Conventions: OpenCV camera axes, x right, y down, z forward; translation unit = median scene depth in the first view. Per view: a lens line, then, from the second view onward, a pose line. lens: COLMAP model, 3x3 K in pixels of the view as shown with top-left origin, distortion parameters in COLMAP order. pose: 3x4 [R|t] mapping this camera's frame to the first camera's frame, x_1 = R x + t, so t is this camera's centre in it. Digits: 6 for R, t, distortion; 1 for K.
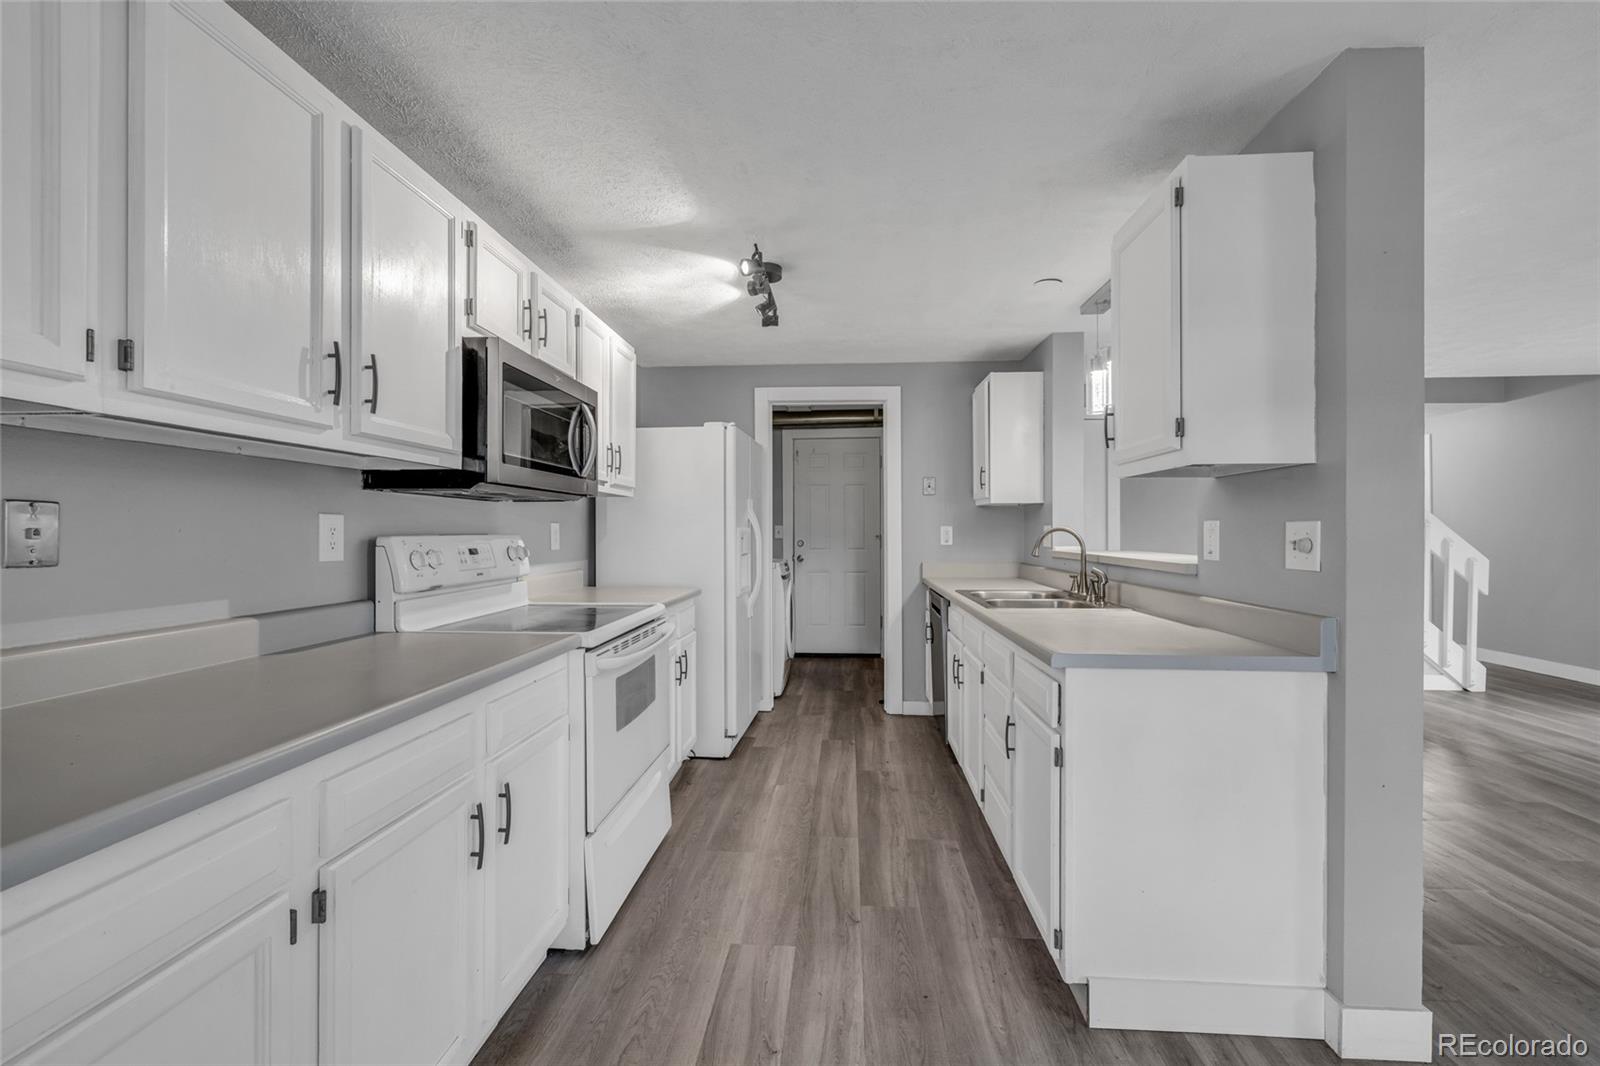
lens RADIAL K [[662.9, 0, 800.0], [0, 662.9, 533.0], [0, 0, 1]] dist [-0.002026, -0.000500]
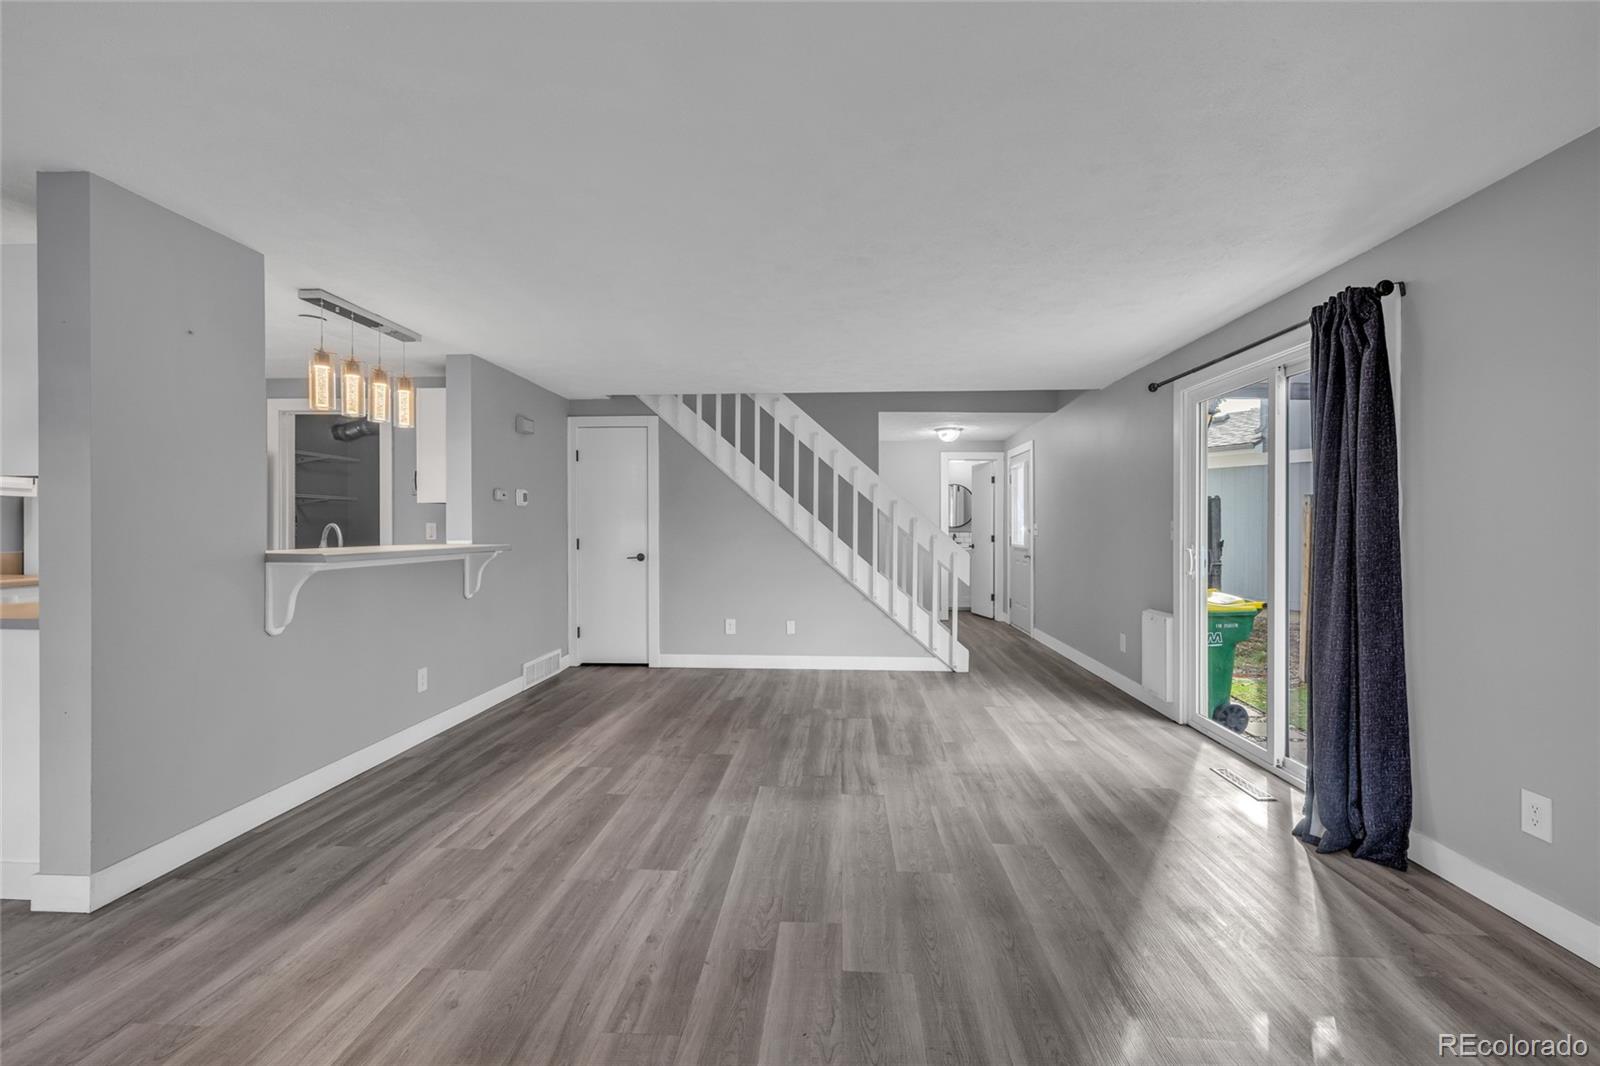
lens RADIAL K [[667.3, 0, 800.0], [0, 667.3, 533.0], [0, 0, 1]] dist [-0.000752, 0.000007]
pose [[0.999779, 0.003701, 0.020692, 1.657923], [-0.003786, 0.999985, 0.004063, -0.000660], [-0.020677, -0.004141, 0.999778, -0.289055]]
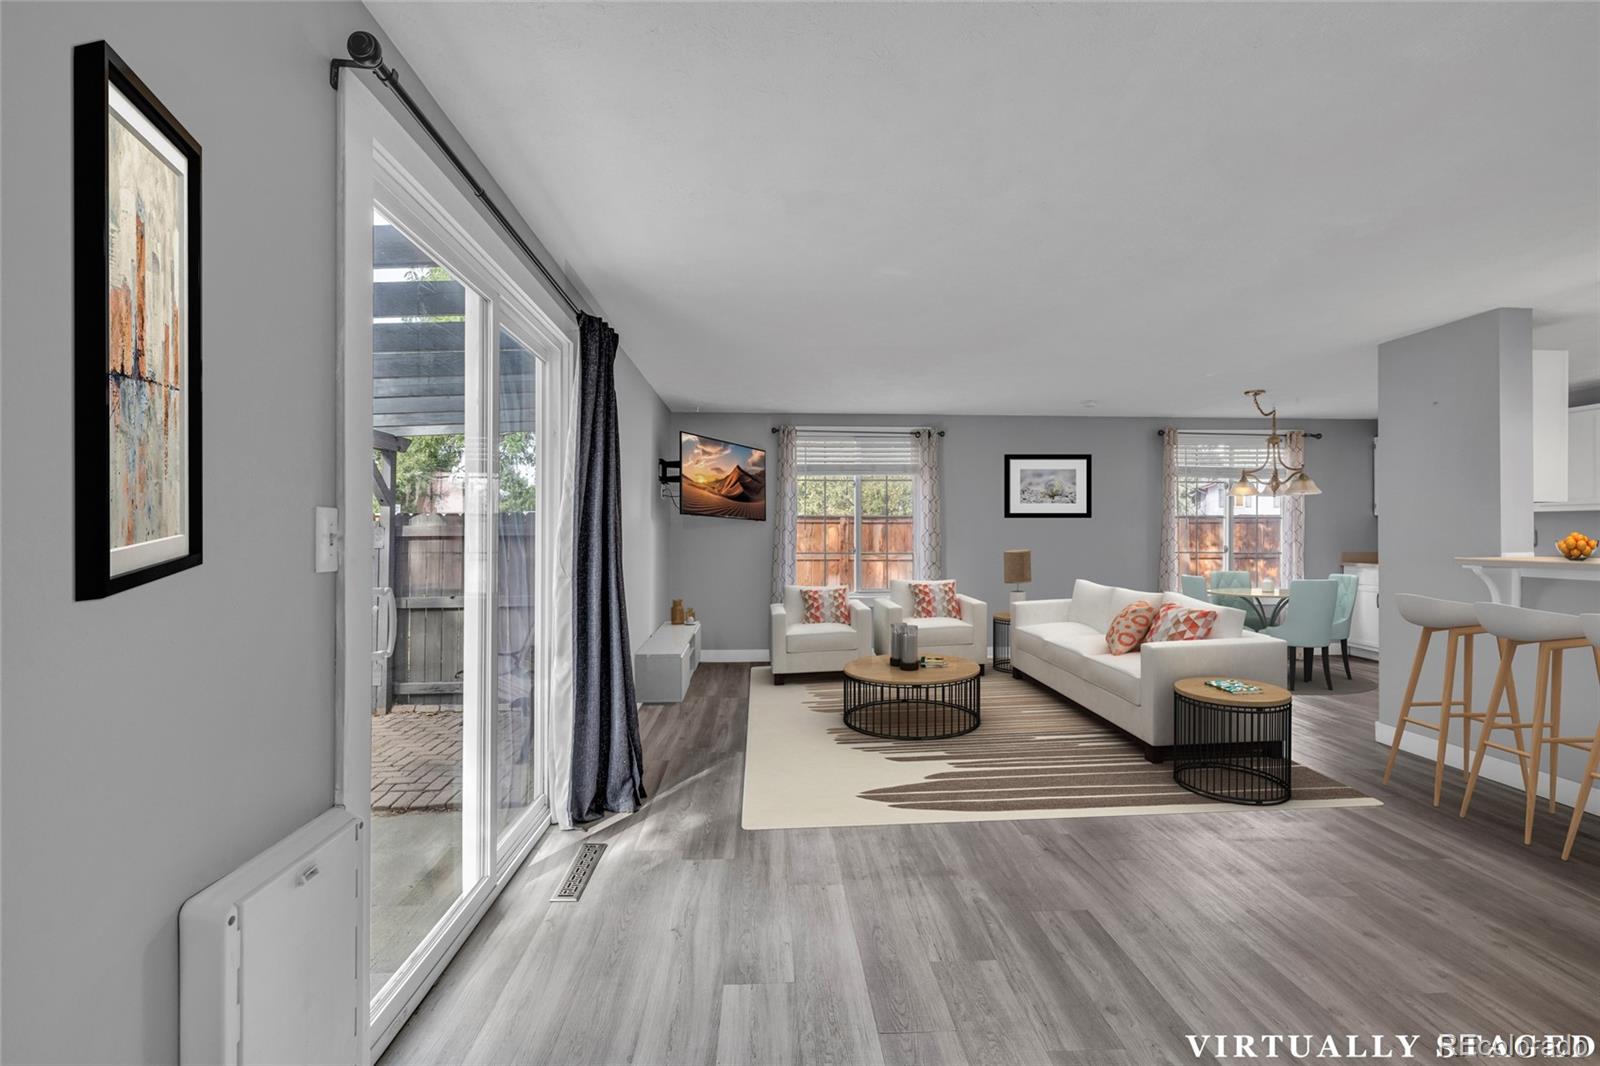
lens RADIAL K [[662.9, 0, 800.0], [0, 662.9, 533.0], [0, 0, 1]] dist [-0.002026, -0.000500]
pose [[-0.990236, 0.001210, -0.139398, 2.440972], [0.001000, 0.999998, 0.001579, -0.009574], [0.139400, 0.001424, -0.990235, 2.252707]]
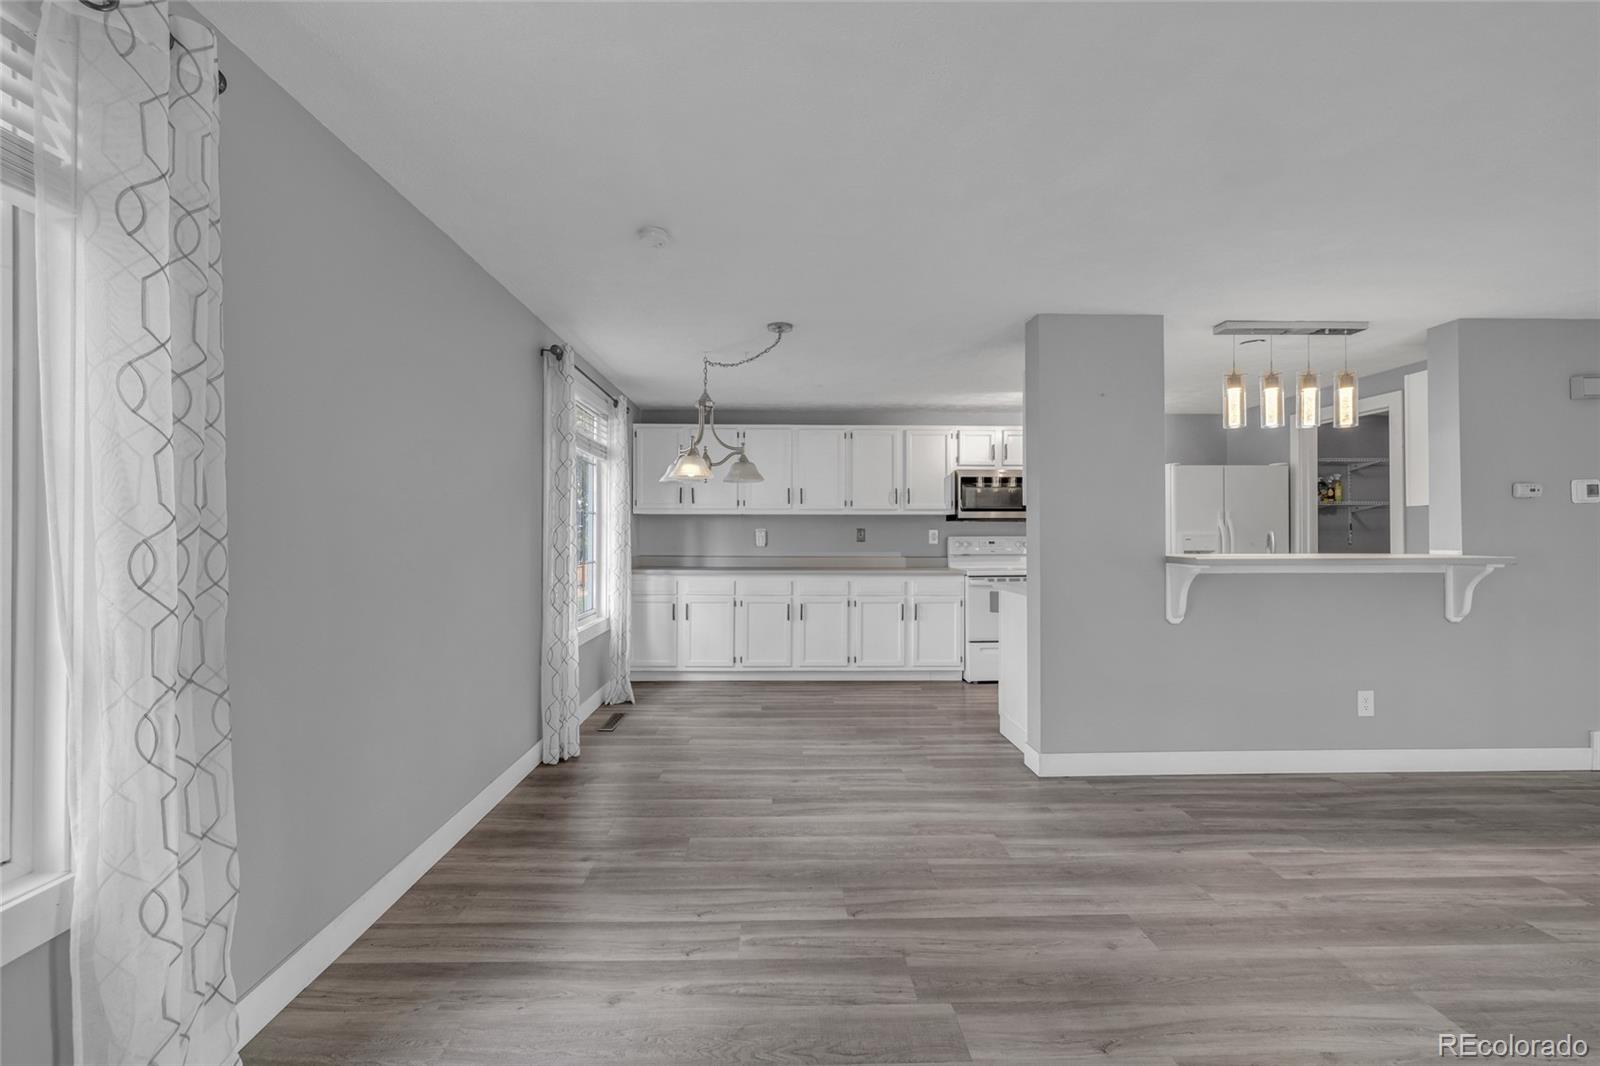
lens RADIAL K [[662.9, 0, 800.0], [0, 662.9, 533.0], [0, 0, 1]] dist [-0.002026, -0.000500]
pose [[0.110209, -0.002296, -0.993906, 2.112419], [-0.001781, 0.999995, -0.002508, -0.001496], [0.993907, 0.002047, 0.110204, -0.025893]]
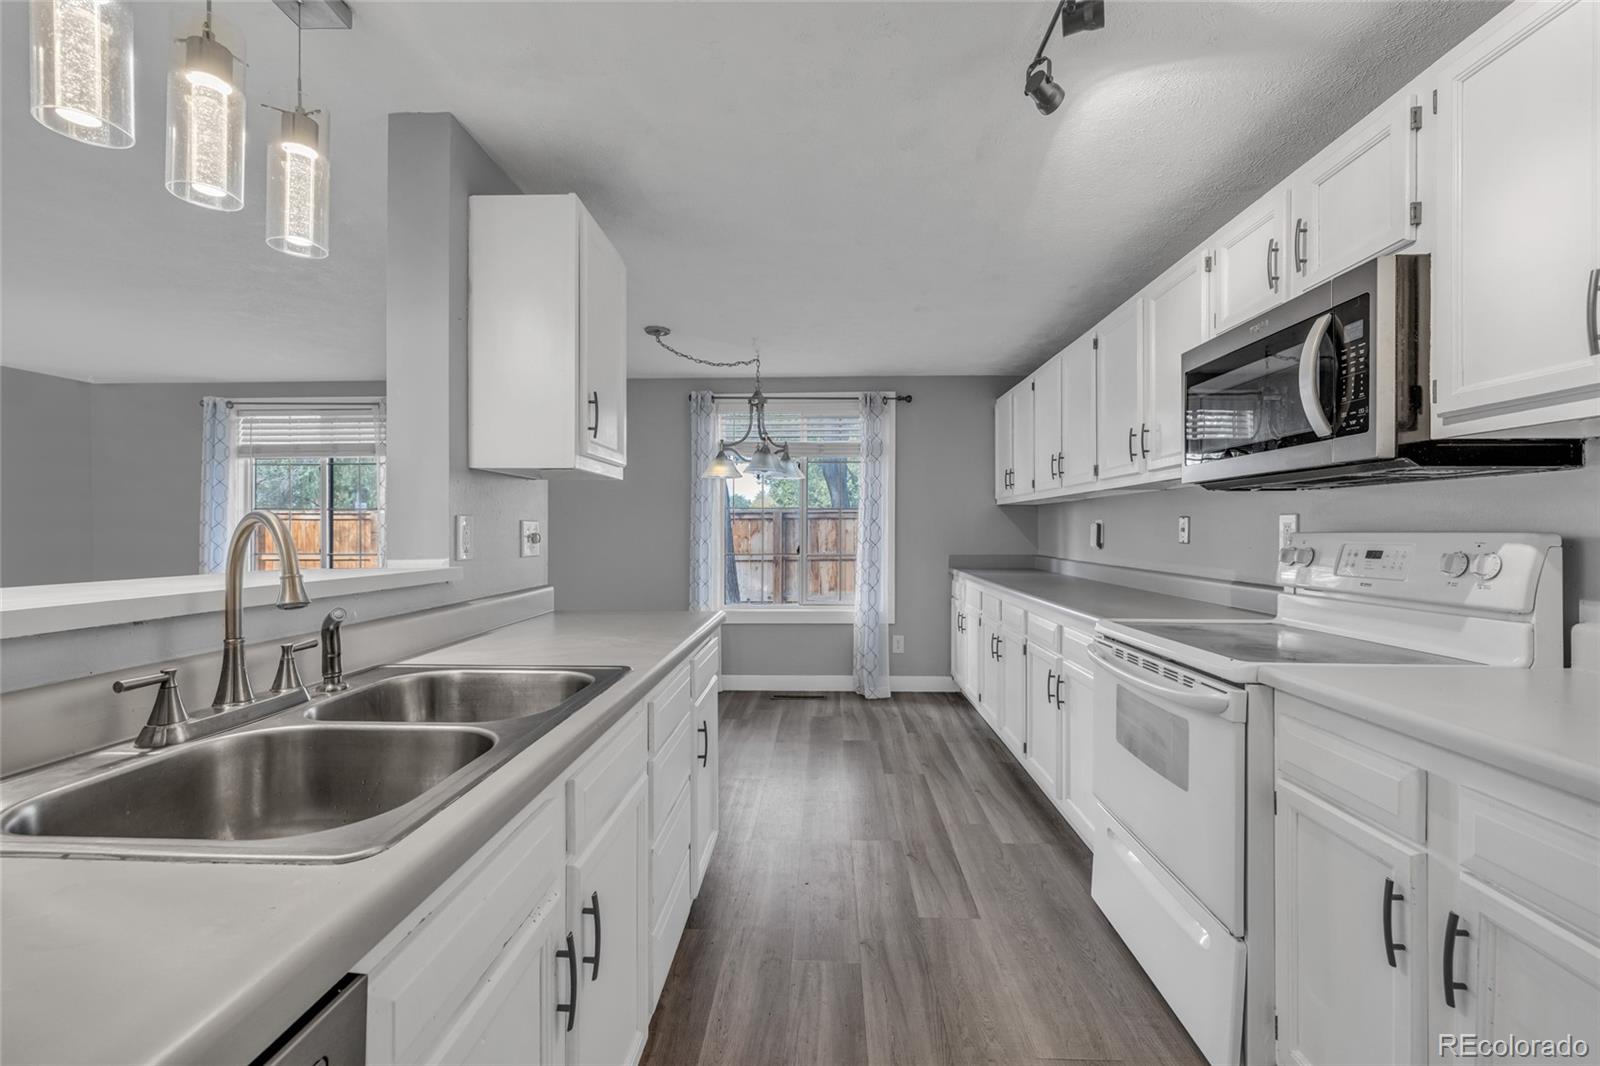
lens RADIAL K [[662.9, 0, 800.0], [0, 662.9, 533.0], [0, 0, 1]] dist [-0.002026, -0.000500]
pose [[-0.999451, -0.000153, -0.033129, 0.197966], [-0.000329, 0.999986, 0.005317, -0.000129], [0.033128, 0.005325, -0.999437, 1.849932]]
